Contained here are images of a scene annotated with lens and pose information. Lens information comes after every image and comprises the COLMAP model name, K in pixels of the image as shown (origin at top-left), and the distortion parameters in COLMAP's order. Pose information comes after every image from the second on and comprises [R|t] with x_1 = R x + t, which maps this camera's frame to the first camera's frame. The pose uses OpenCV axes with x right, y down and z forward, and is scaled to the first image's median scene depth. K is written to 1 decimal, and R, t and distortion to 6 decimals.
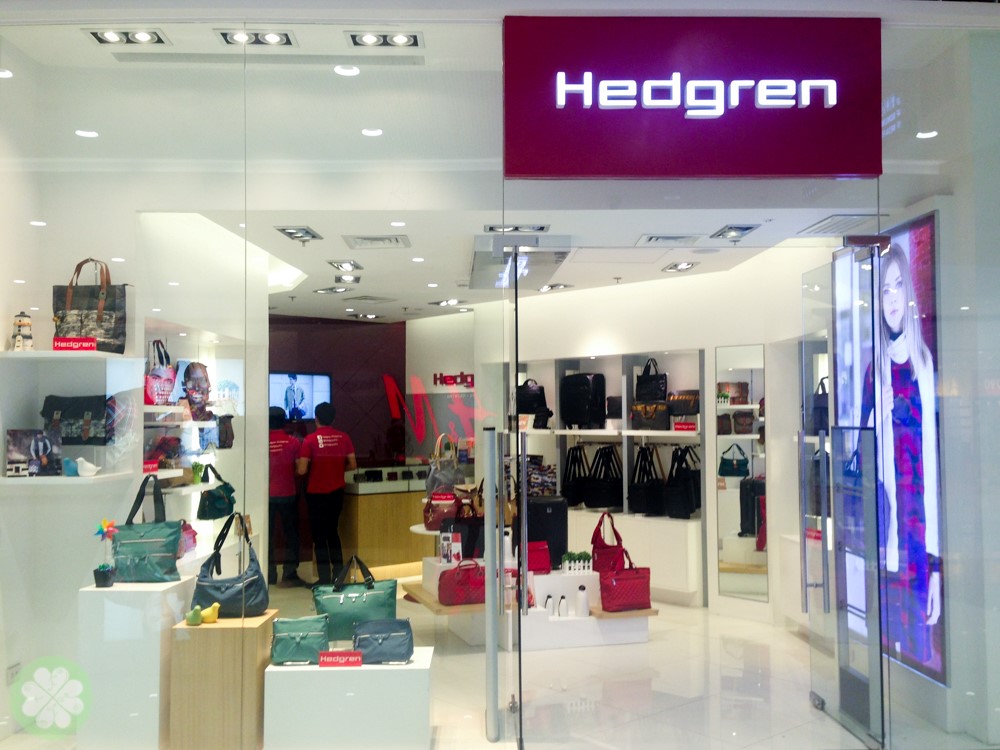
lens RADIAL K [[938.0, 0, 500.0], [0, 938.0, 375.0], [0, 0, 1]] dist [0.131977, -0.162565]
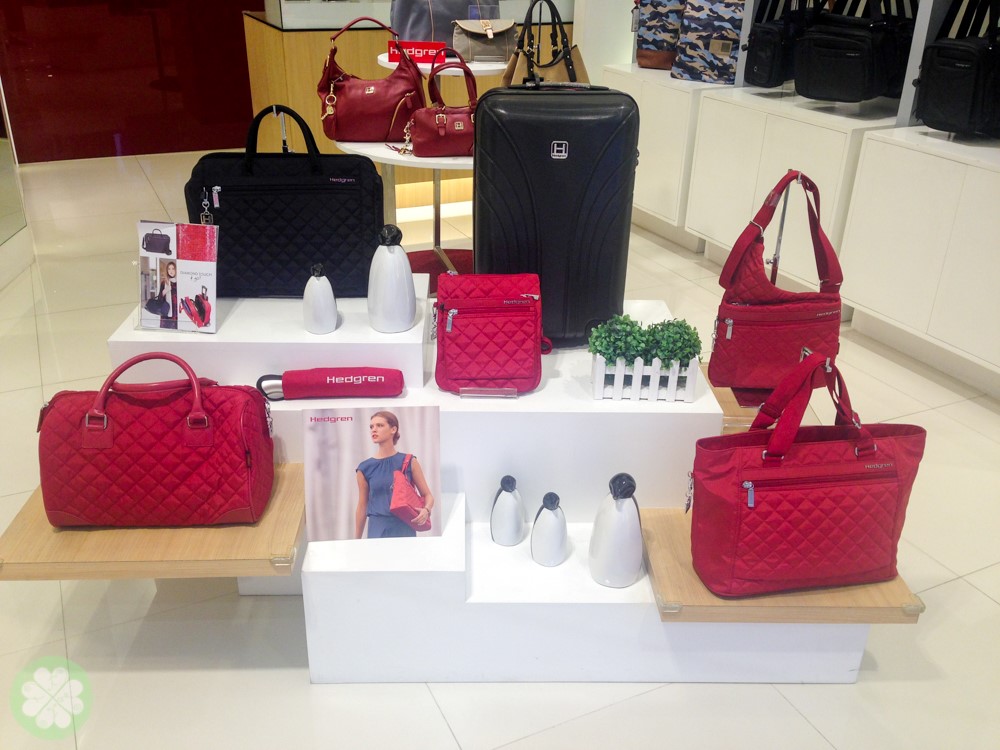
lens RADIAL K [[938.0, 0, 500.0], [0, 938.0, 375.0], [0, 0, 1]] dist [0.131977, -0.162565]
pose [[0.962000, 0.141350, -0.233616, 0.102480], [-0.012948, 0.878232, 0.478060, 0.068818], [0.272743, -0.456868, 0.846689, 0.725417]]
